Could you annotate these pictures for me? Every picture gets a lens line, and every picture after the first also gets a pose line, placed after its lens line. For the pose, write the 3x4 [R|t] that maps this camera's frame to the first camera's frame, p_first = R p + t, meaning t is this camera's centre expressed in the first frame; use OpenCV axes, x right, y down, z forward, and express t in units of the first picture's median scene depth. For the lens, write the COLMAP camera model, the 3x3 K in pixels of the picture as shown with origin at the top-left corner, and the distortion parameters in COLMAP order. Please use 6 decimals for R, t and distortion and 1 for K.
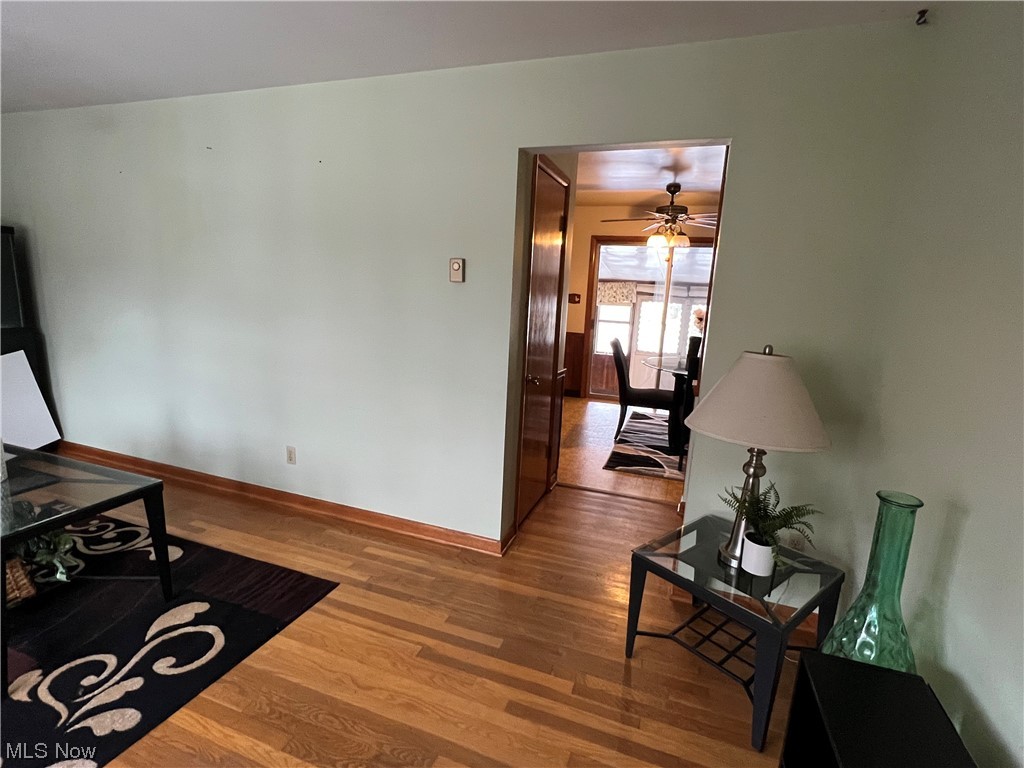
lens RADIAL K [[511.6, 0, 513.2], [0, 511.6, 385.3], [0, 0, 1]] dist [0.000197, -0.001034]
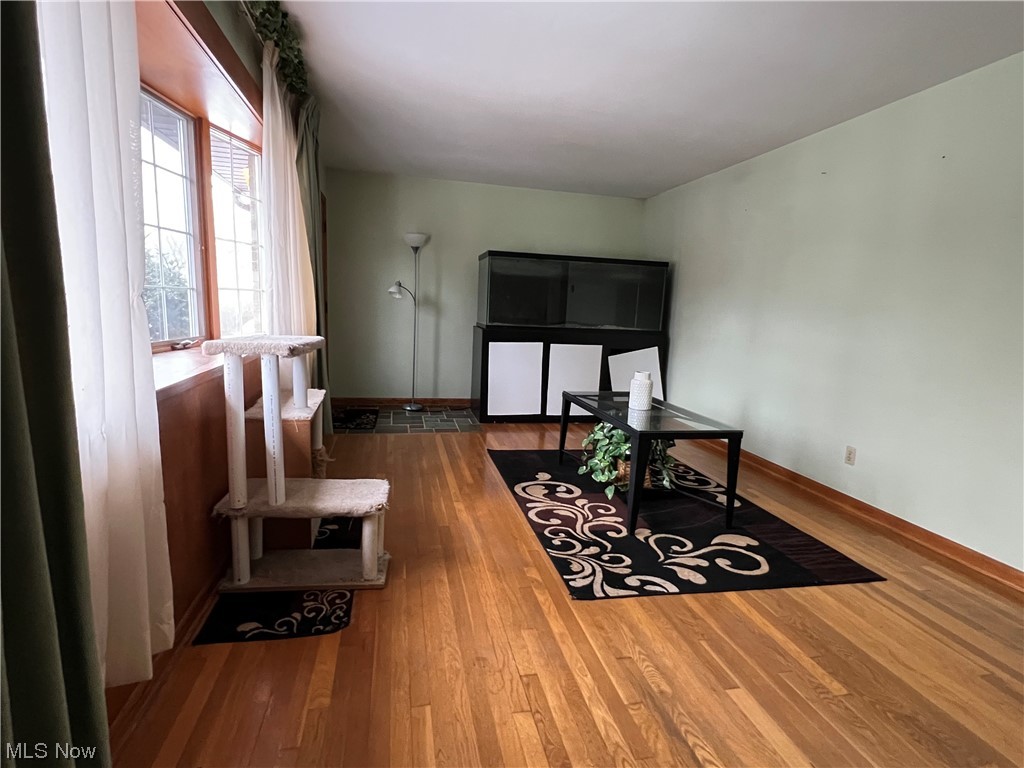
lens RADIAL K [[511.6, 0, 503.9], [0, 511.6, 379.4], [0, 0, 1]] dist [0.000197, -0.001034]
pose [[0.528407, 0.100400, -0.843033, 0.051054], [-0.184179, 0.982891, 0.001614, 0.139364], [0.828772, 0.154416, 0.537859, -0.166700]]
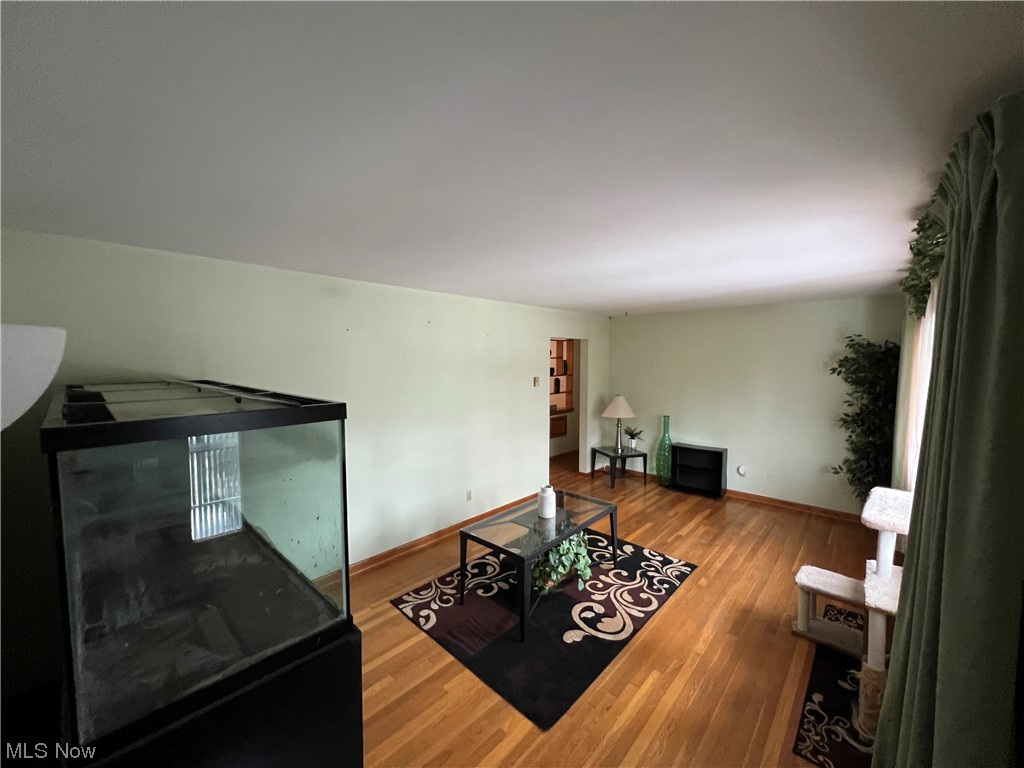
lens RADIAL K [[407.1, 0, 505.4], [0, 407.1, 383.6], [0, 0, 1]] dist [-0.000405, -0.000021]
pose [[0.388569, -0.110388, 0.914784, -1.965861], [0.198466, 0.979521, 0.033899, -0.315384], [-0.899792, 0.168381, 0.402520, 0.337419]]
